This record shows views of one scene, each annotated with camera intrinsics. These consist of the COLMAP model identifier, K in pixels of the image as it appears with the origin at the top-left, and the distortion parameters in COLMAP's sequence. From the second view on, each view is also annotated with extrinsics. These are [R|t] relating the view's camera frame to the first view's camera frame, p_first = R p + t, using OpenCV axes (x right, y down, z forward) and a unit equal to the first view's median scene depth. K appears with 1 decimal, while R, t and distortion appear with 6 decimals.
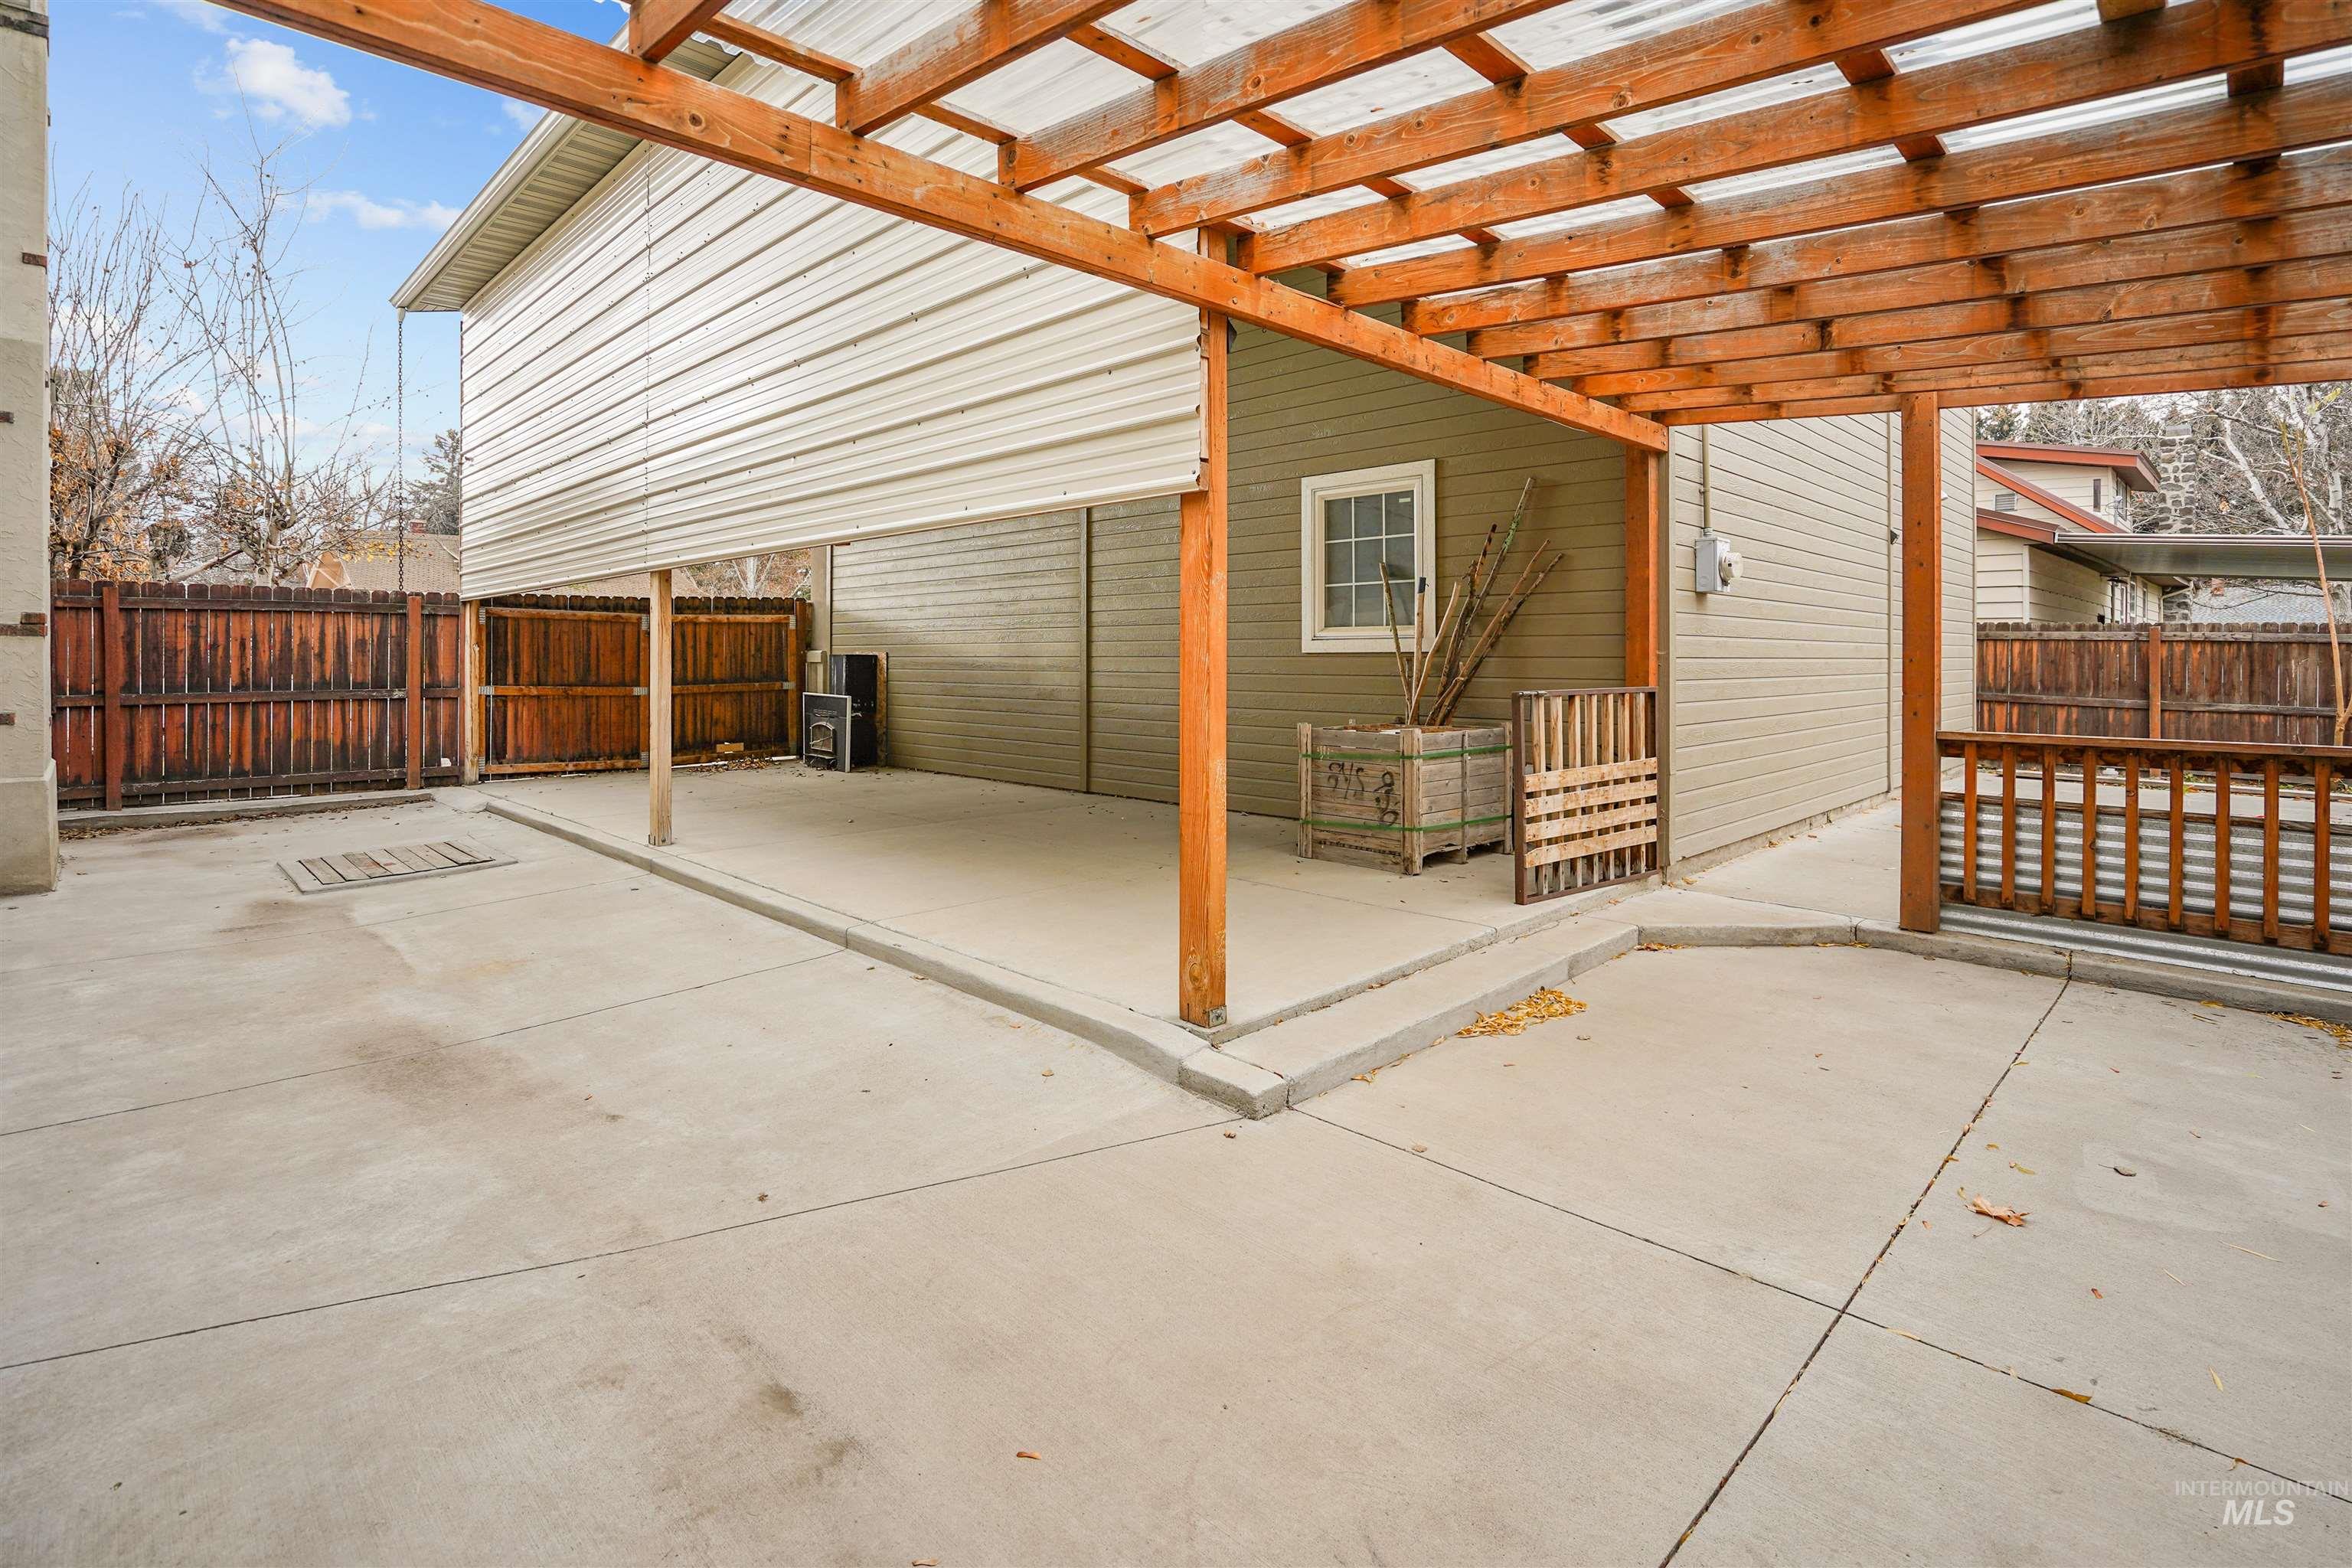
lens RADIAL K [[1098.3, 0, 1213.6], [0, 1098.3, 658.4], [0, 0, 1]] dist [0.000197, 0.000405]
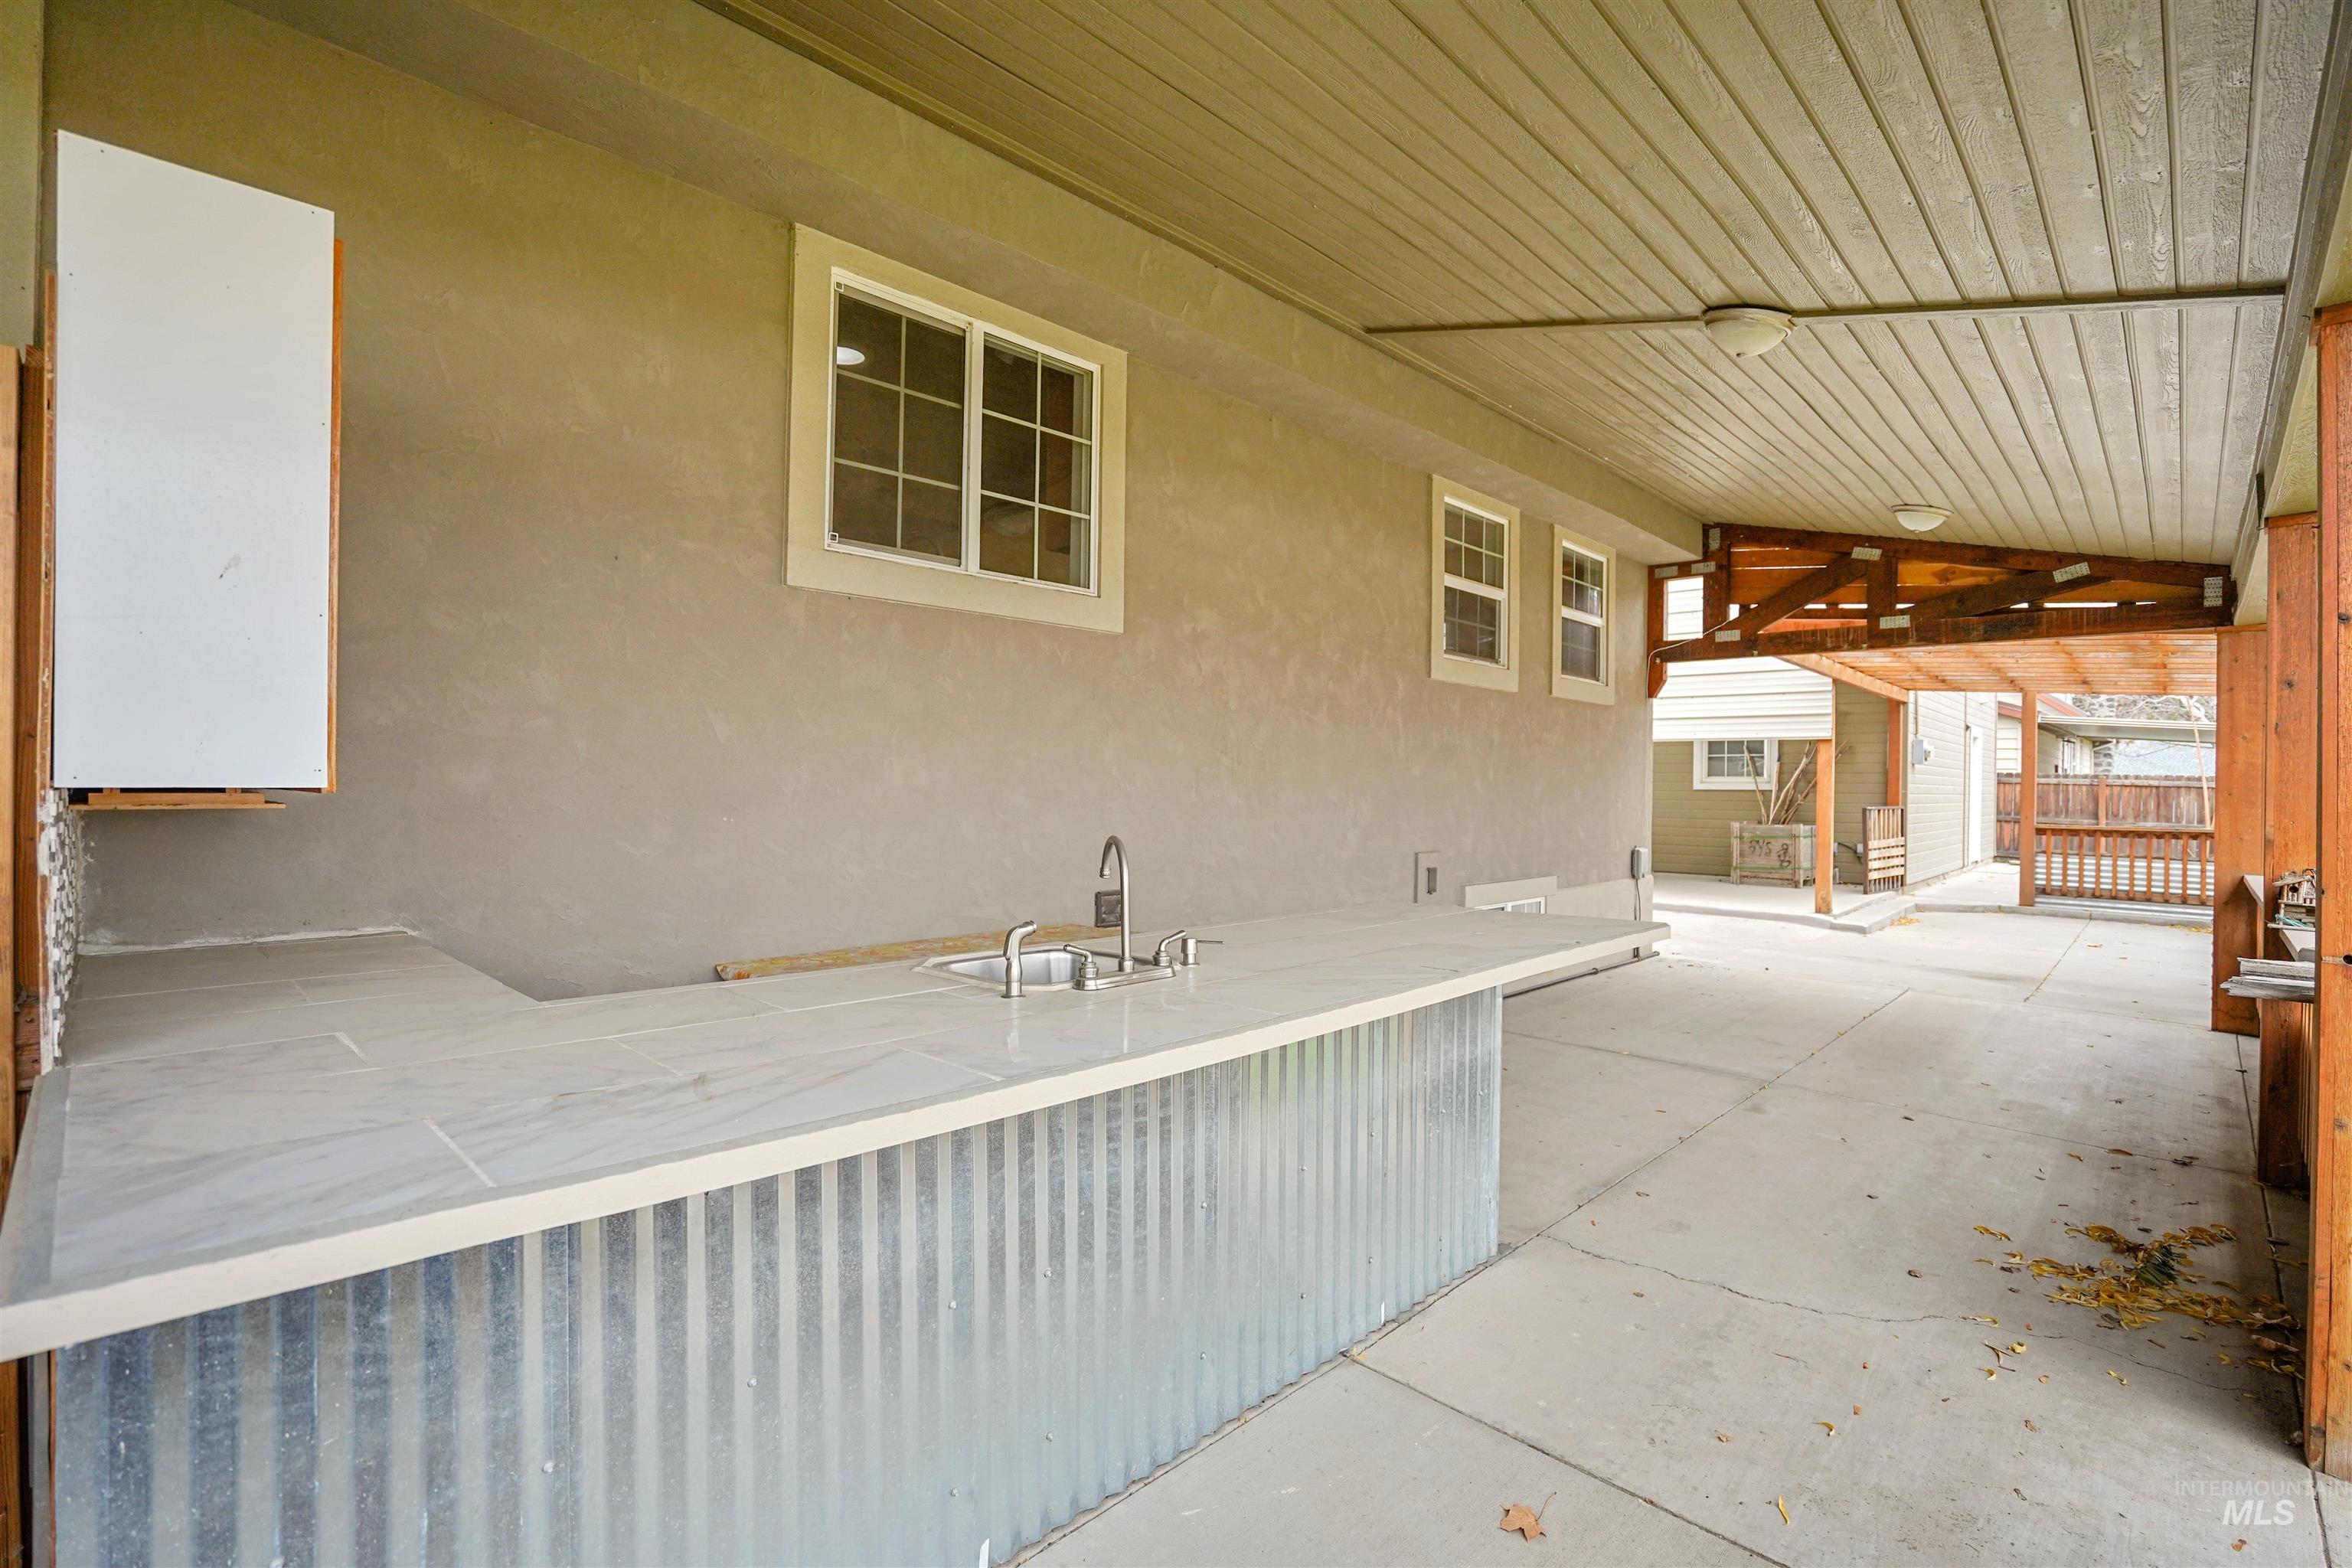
lens RADIAL K [[1098.3, 0, 1173.3], [0, 1098.3, 788.9], [0, 0, 1]] dist [0.000197, 0.000405]
pose [[0.999578, 0.007749, 0.028011, -1.105042], [-0.007763, 0.999970, 0.000418, 0.000656], [-0.028007, -0.000635, 0.999608, -1.157989]]
